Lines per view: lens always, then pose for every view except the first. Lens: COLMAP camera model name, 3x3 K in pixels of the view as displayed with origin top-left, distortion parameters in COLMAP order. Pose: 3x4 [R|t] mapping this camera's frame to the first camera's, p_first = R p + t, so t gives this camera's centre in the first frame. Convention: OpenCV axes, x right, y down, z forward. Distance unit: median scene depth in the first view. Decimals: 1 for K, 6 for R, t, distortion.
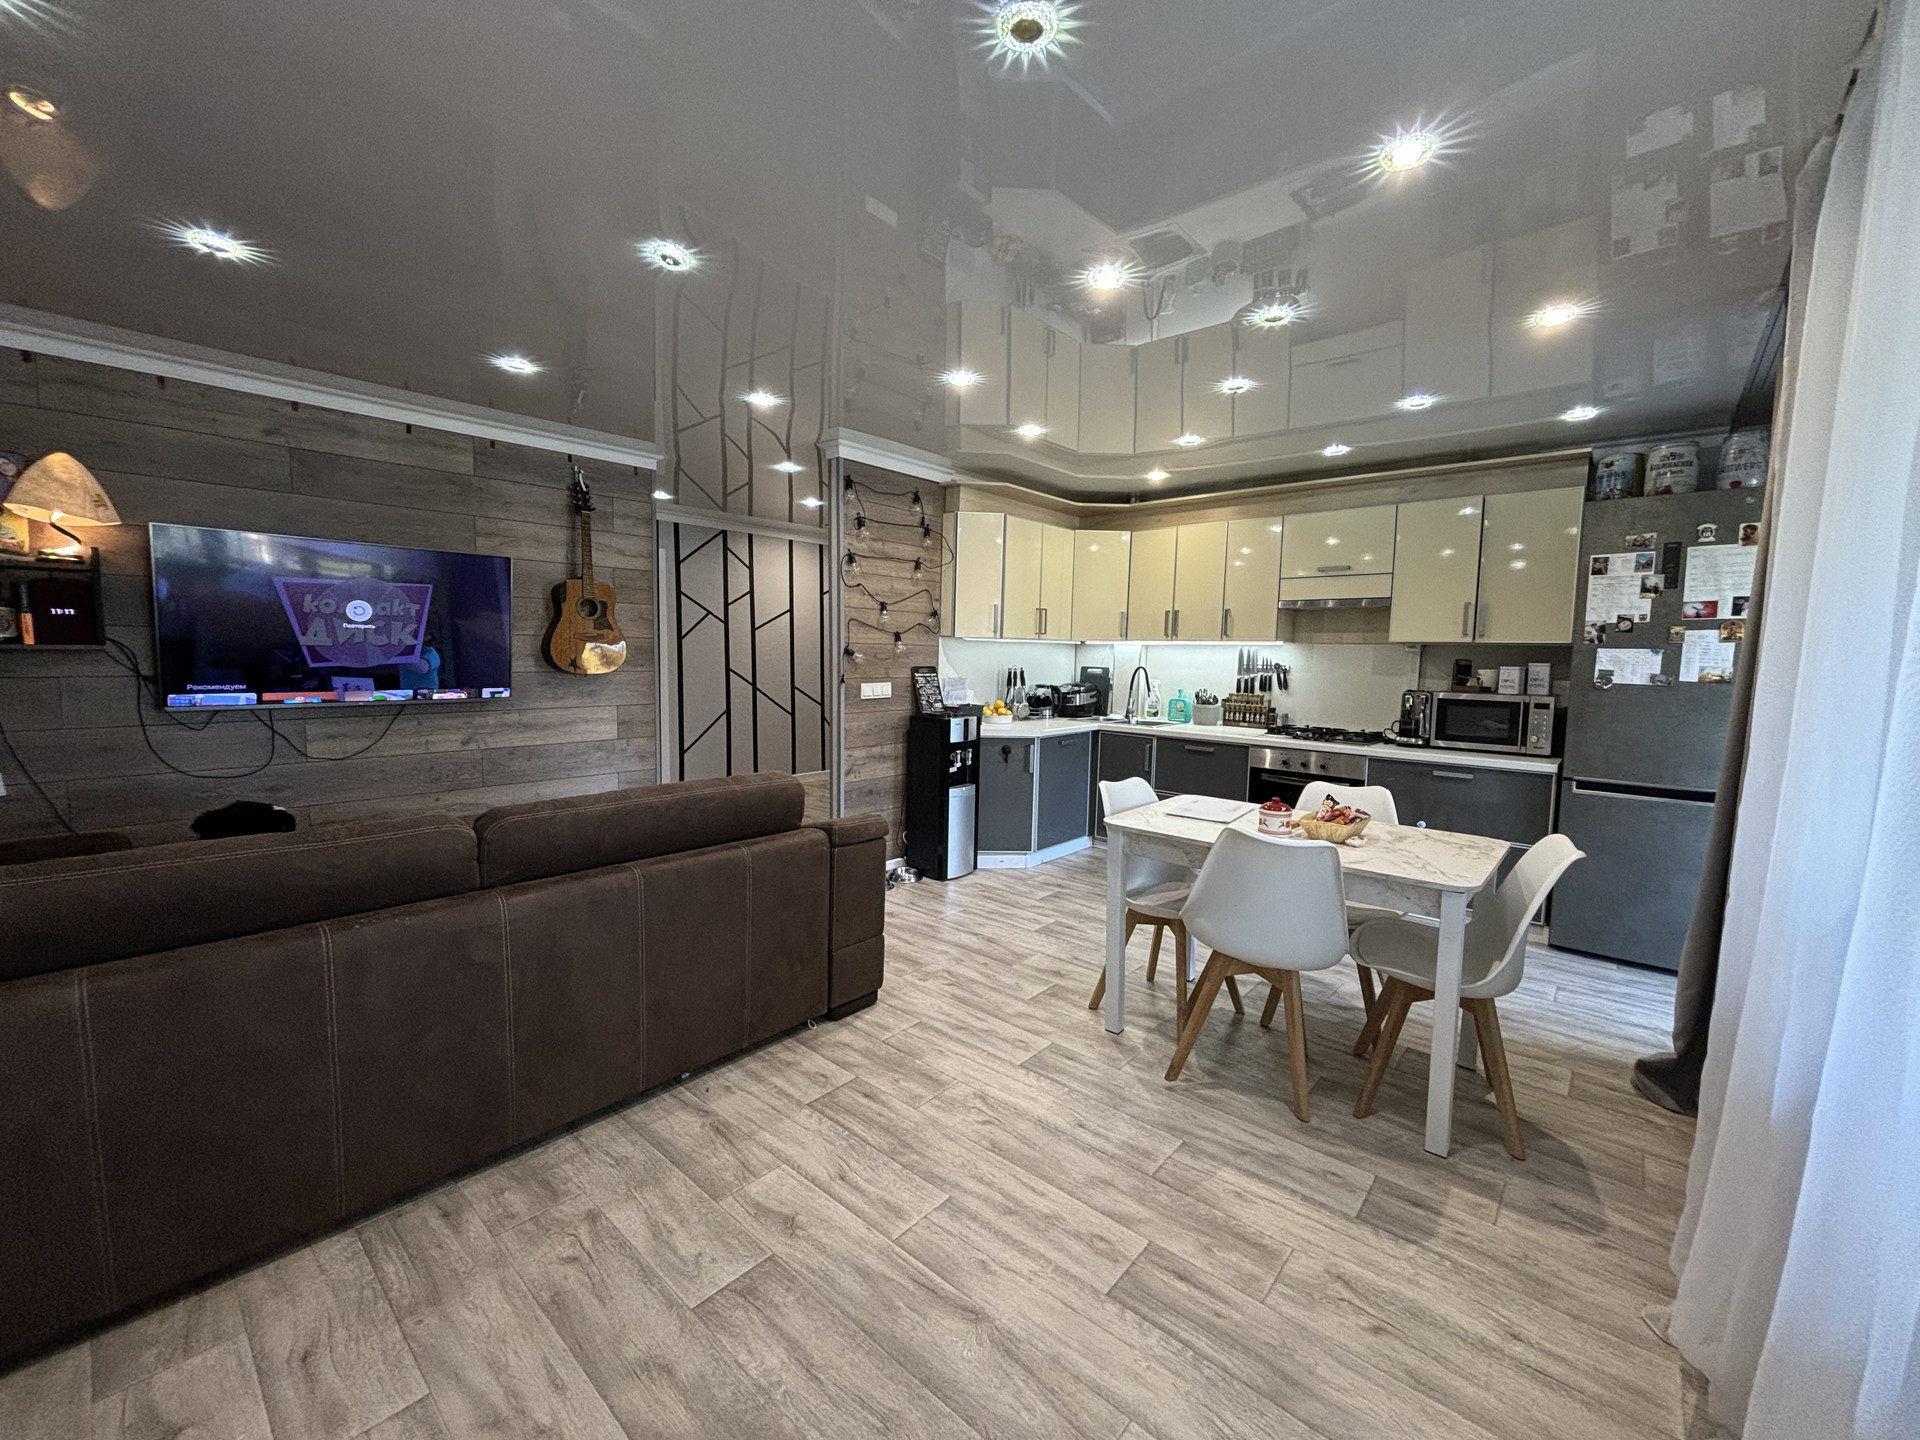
lens RADIAL K [[776.2, 0, 949.8], [0, 776.2, 716.4], [0, 0, 1]] dist [0.004460, -0.002177]
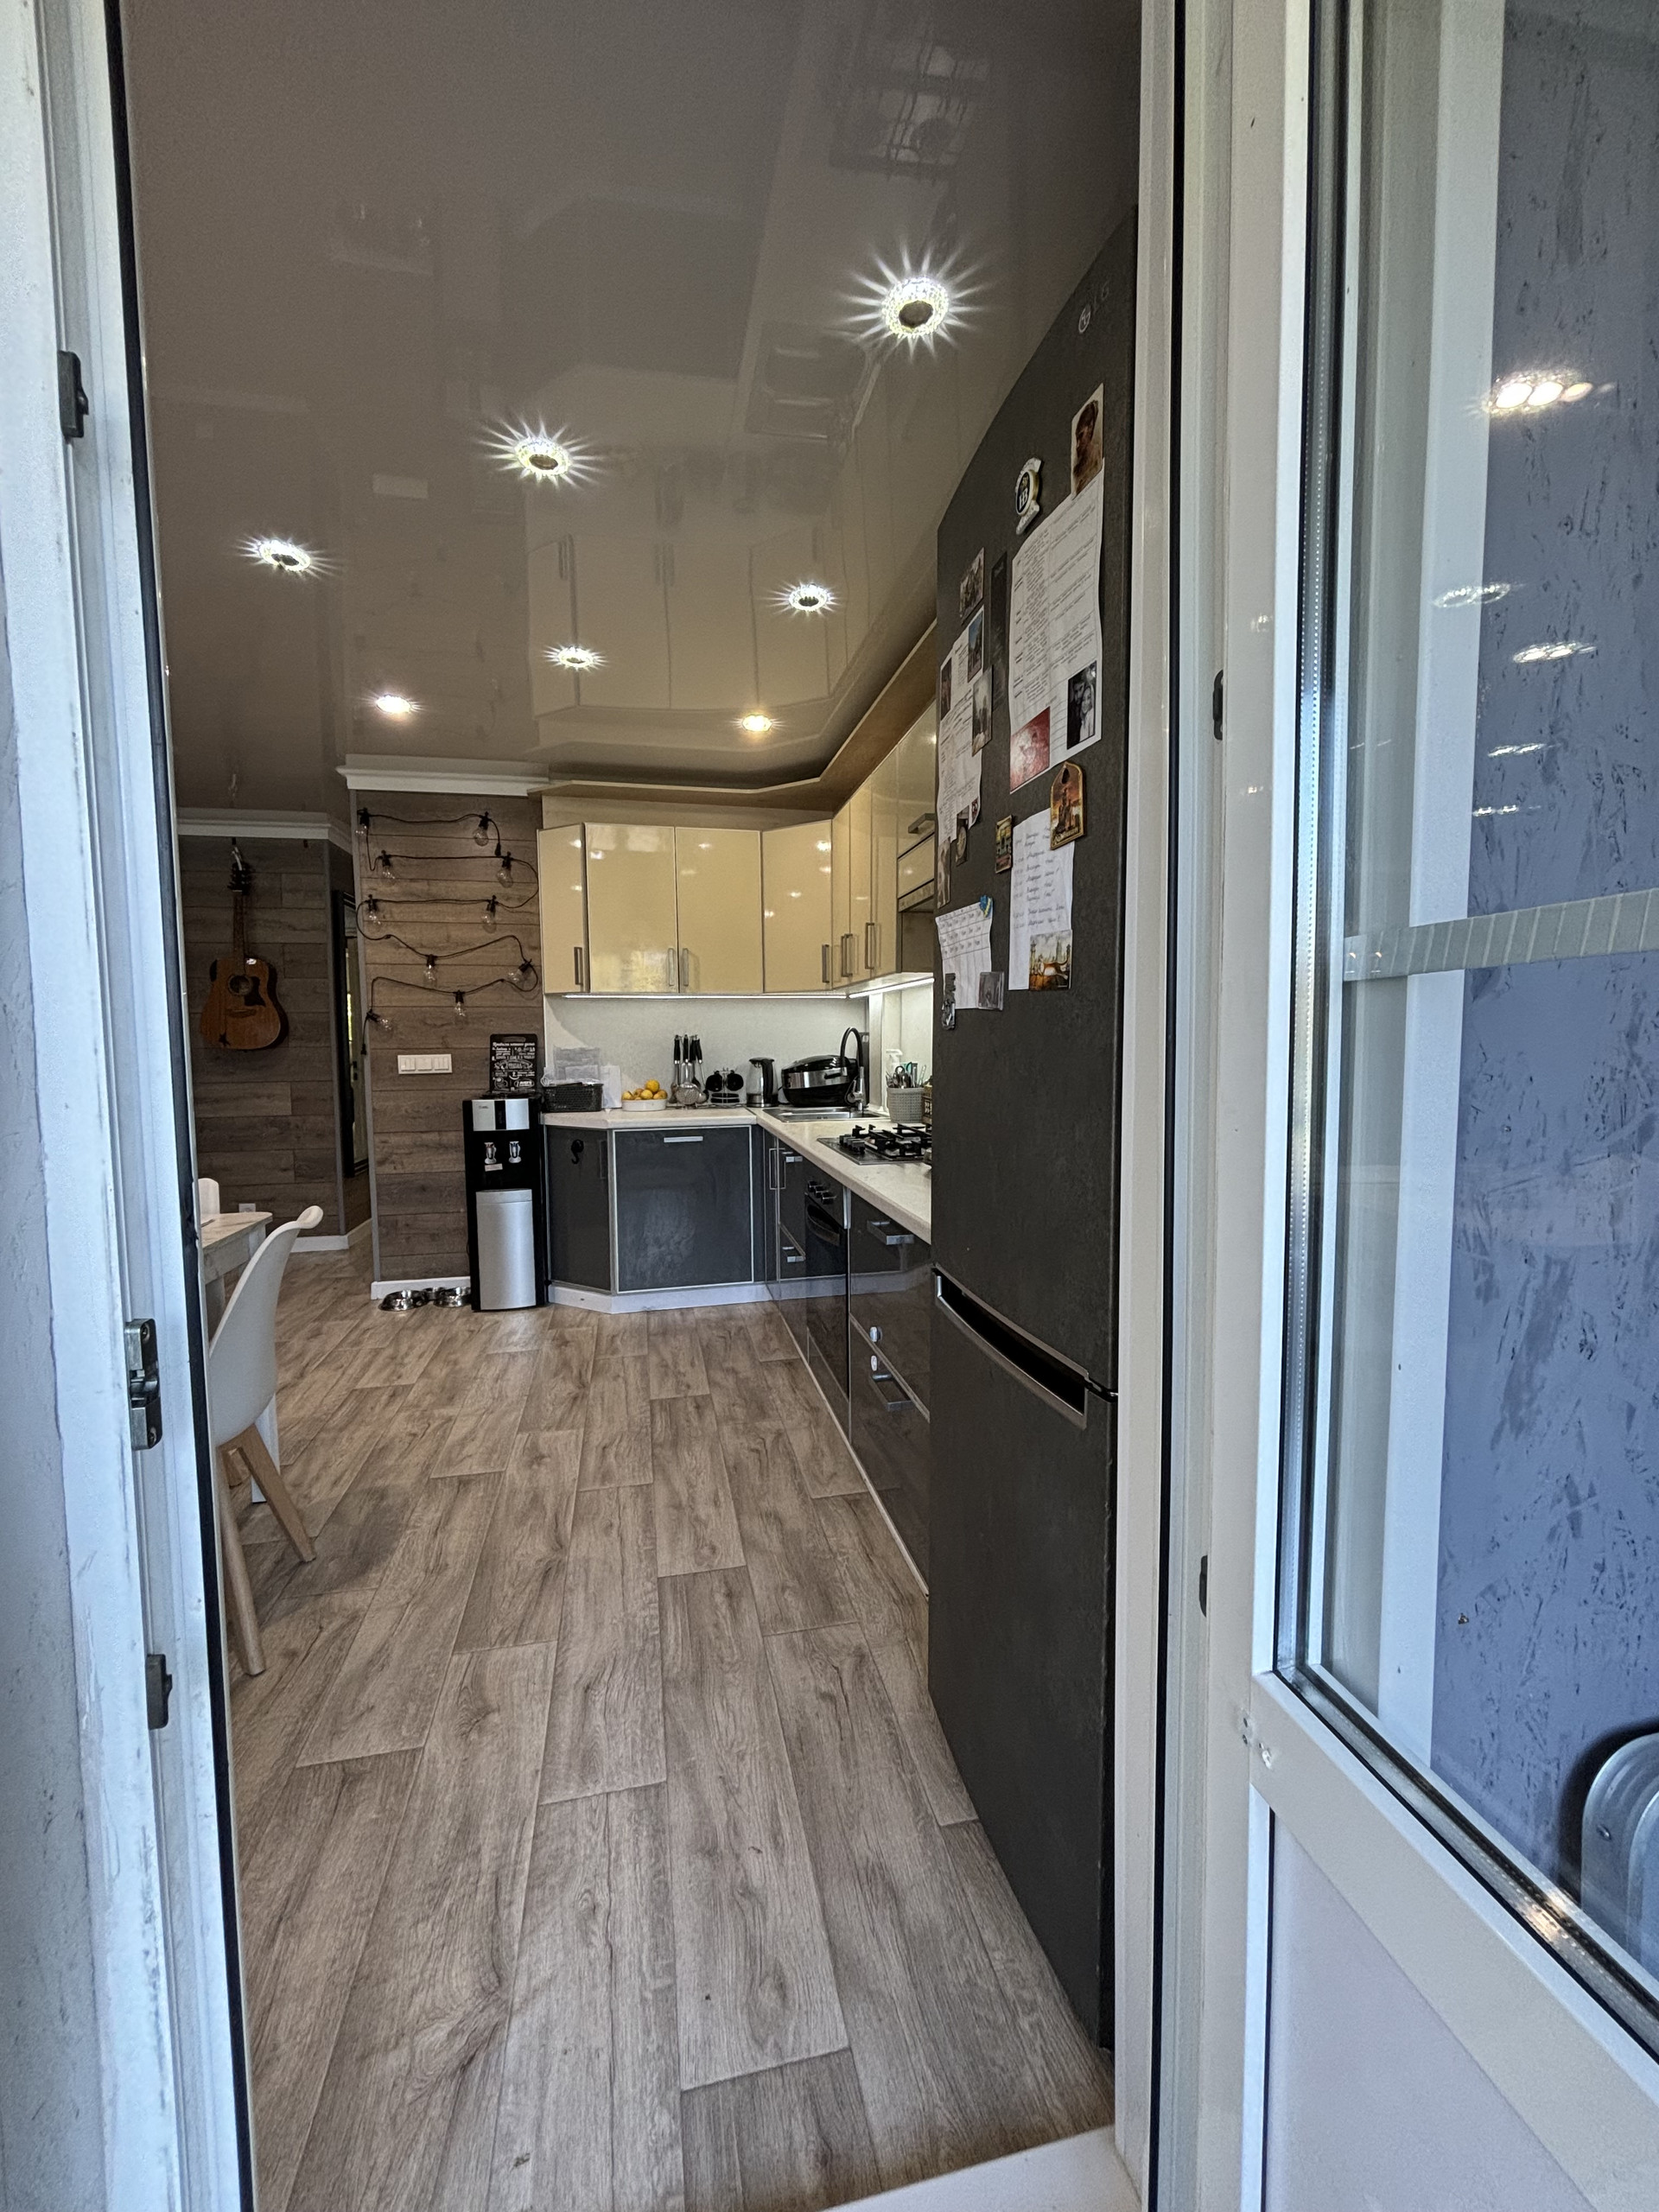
lens RADIAL K [[894.2, 0, 840.5], [0, 894.2, 1097.2], [0, 0, 1]] dist [0.004460, -0.002177]
pose [[0.809309, 0.011584, -0.587269, 0.832467], [-0.023324, 0.999651, -0.012424, 0.003158], [0.586920, 0.023752, 0.809296, 0.505847]]
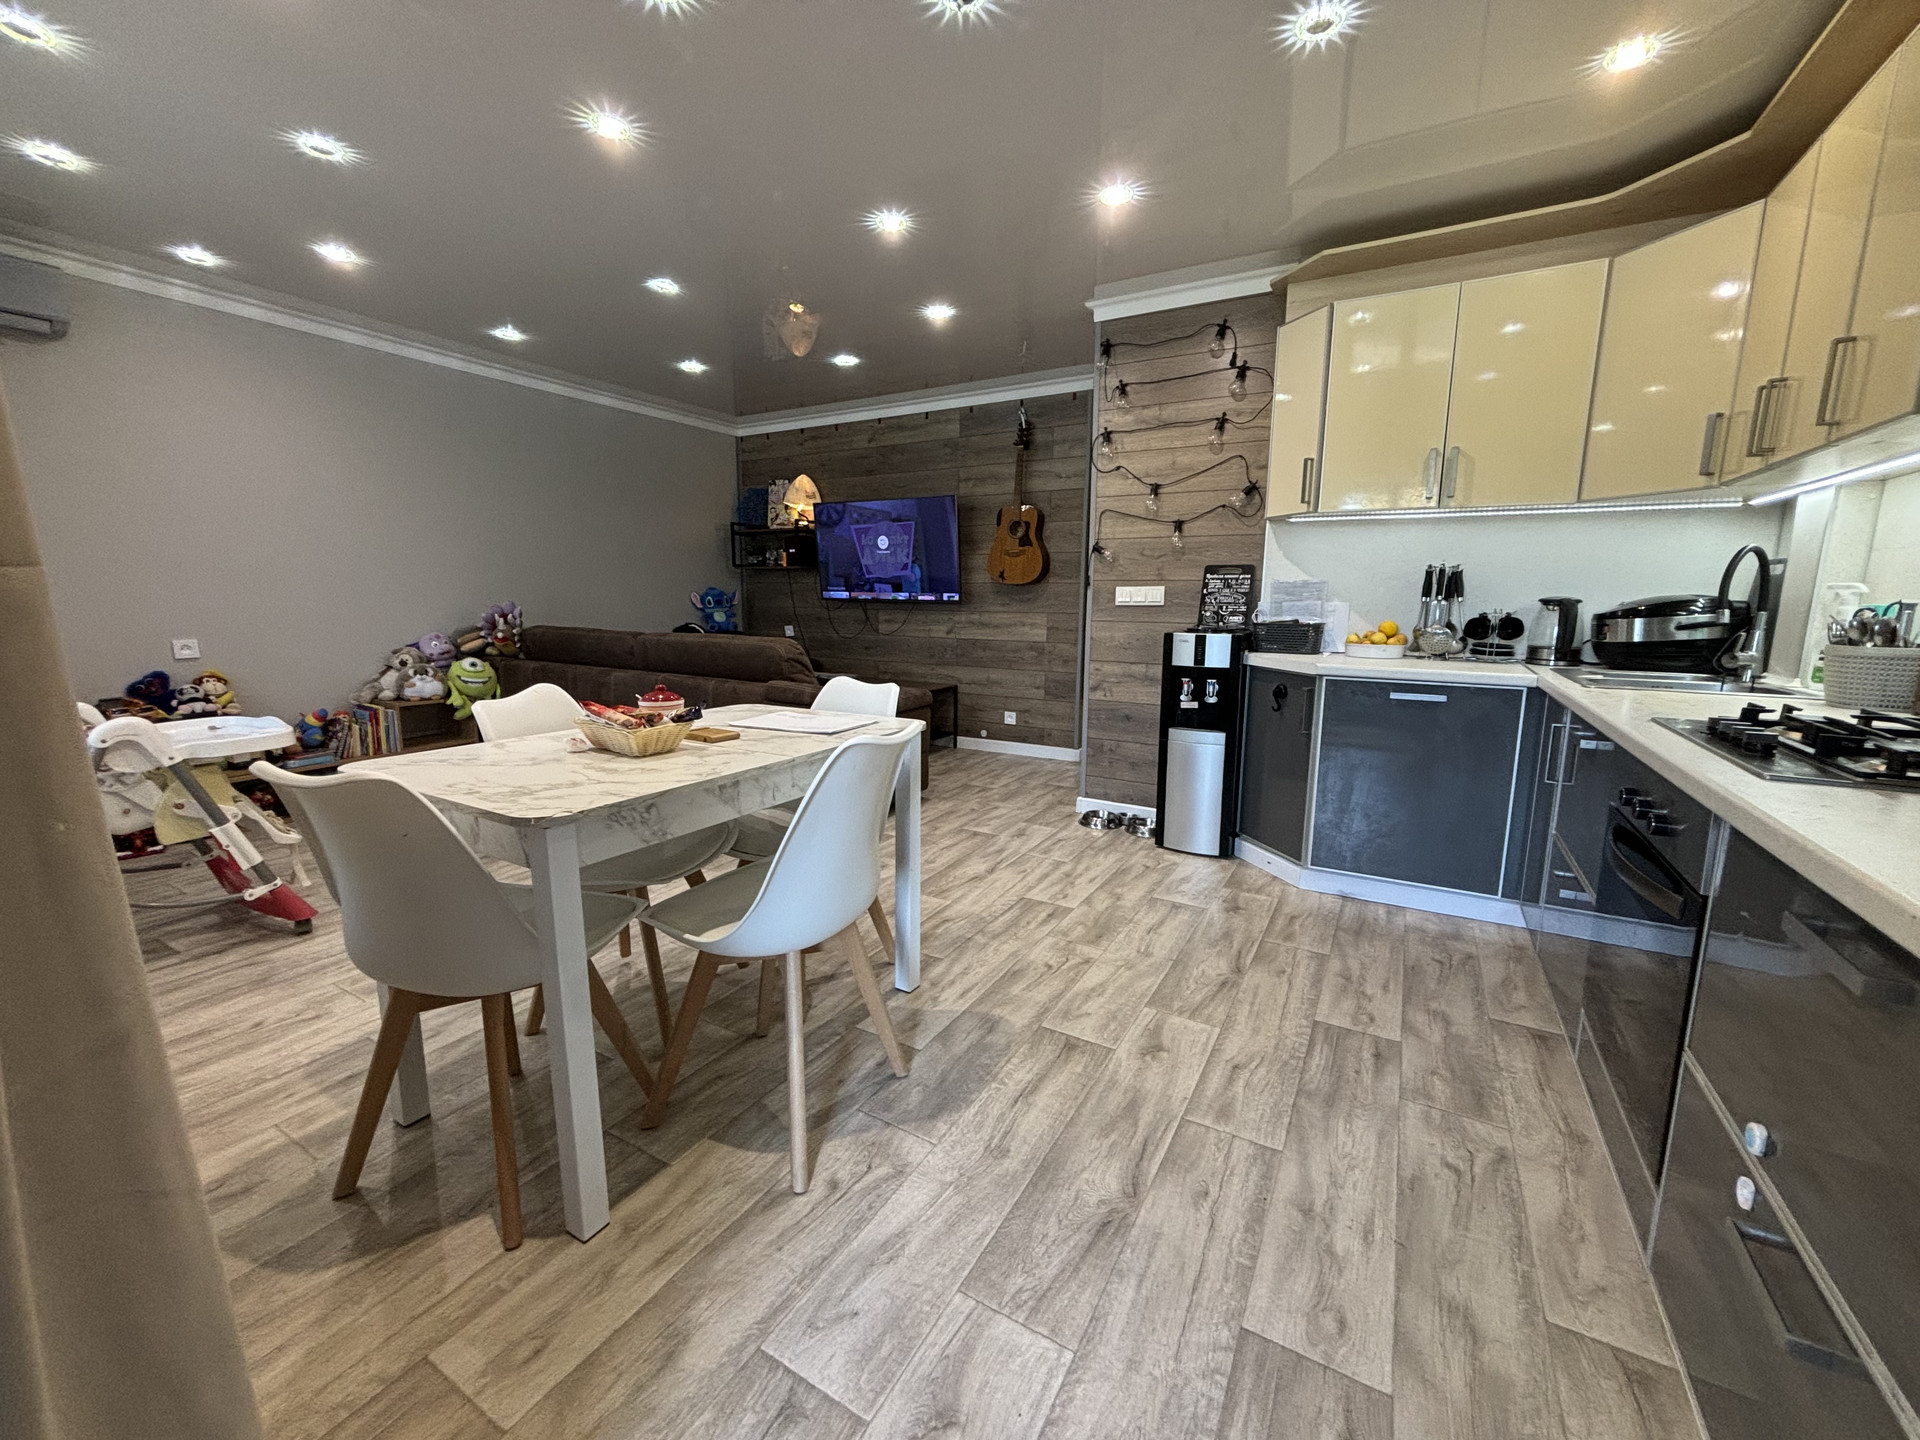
lens RADIAL K [[776.2, 0, 952.2], [0, 776.2, 716.5], [0, 0, 1]] dist [0.004460, -0.002177]
pose [[0.187794, 0.136351, -0.972698, 0.702984], [-0.088842, 0.988616, 0.121430, 0.011534], [0.978182, 0.063612, 0.197770, 0.665088]]
